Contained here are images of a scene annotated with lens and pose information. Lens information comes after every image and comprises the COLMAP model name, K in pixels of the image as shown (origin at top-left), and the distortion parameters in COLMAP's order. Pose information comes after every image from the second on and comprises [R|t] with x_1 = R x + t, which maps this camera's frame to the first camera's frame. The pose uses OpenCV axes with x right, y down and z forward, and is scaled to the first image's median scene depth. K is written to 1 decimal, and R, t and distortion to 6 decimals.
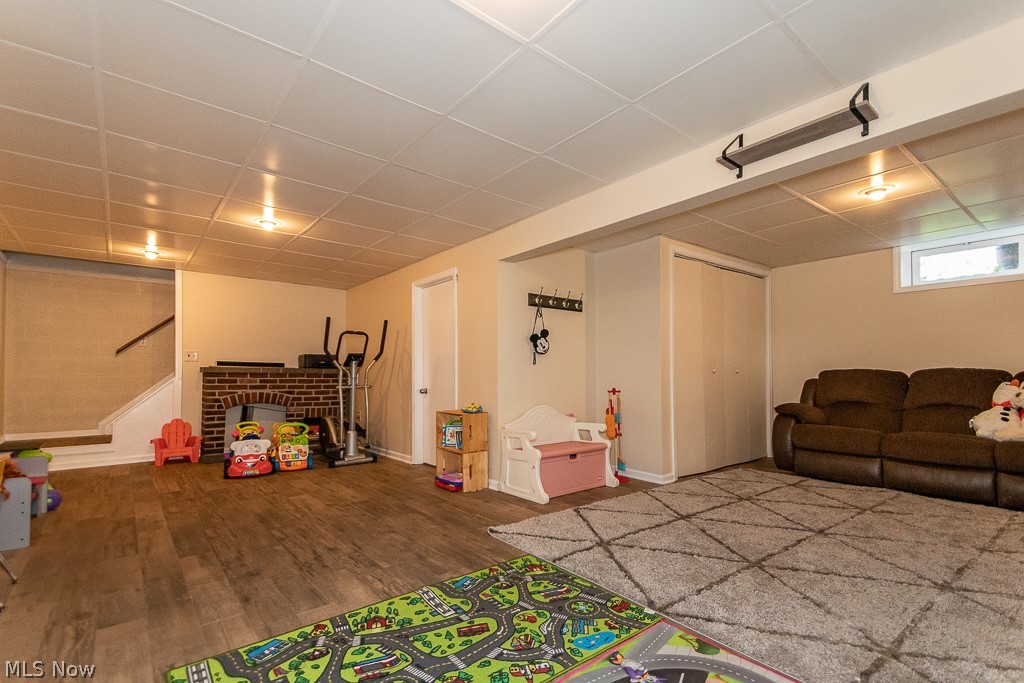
lens RADIAL K [[465.7, 0, 510.5], [0, 465.7, 363.6], [0, 0, 1]] dist [0.078896, -0.037854]
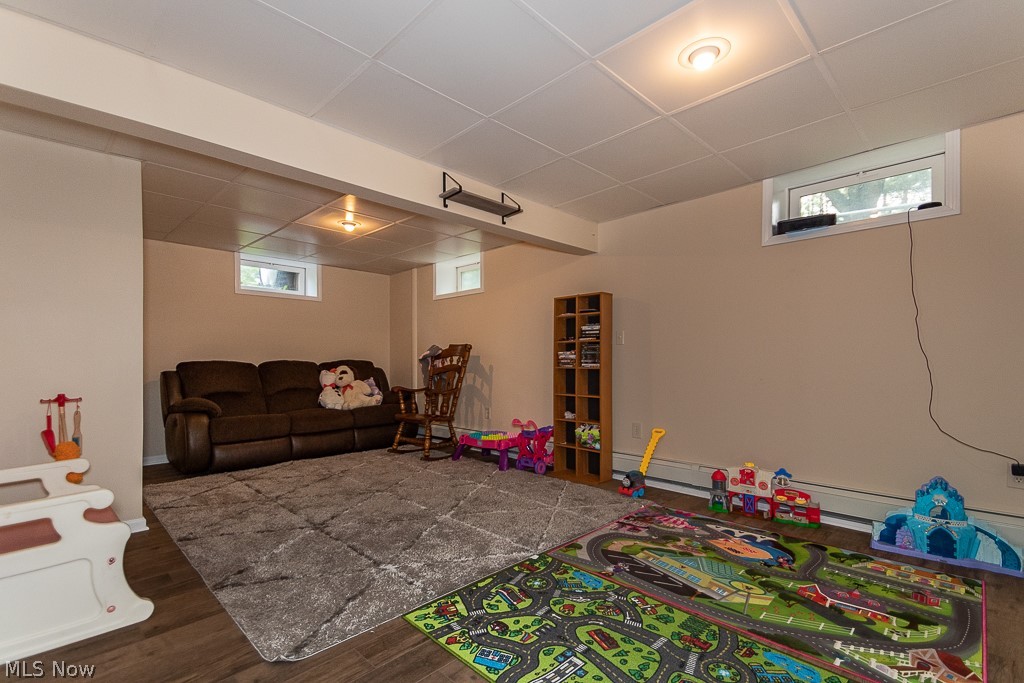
lens RADIAL K [[465.7, 0, 510.5], [0, 465.7, 363.6], [0, 0, 1]] dist [0.078896, -0.037854]
pose [[-0.103904, -0.003426, 0.994581, -0.879564], [-0.018706, 0.999824, 0.001489, 0.008969], [-0.994411, -0.018450, -0.103950, 1.129892]]
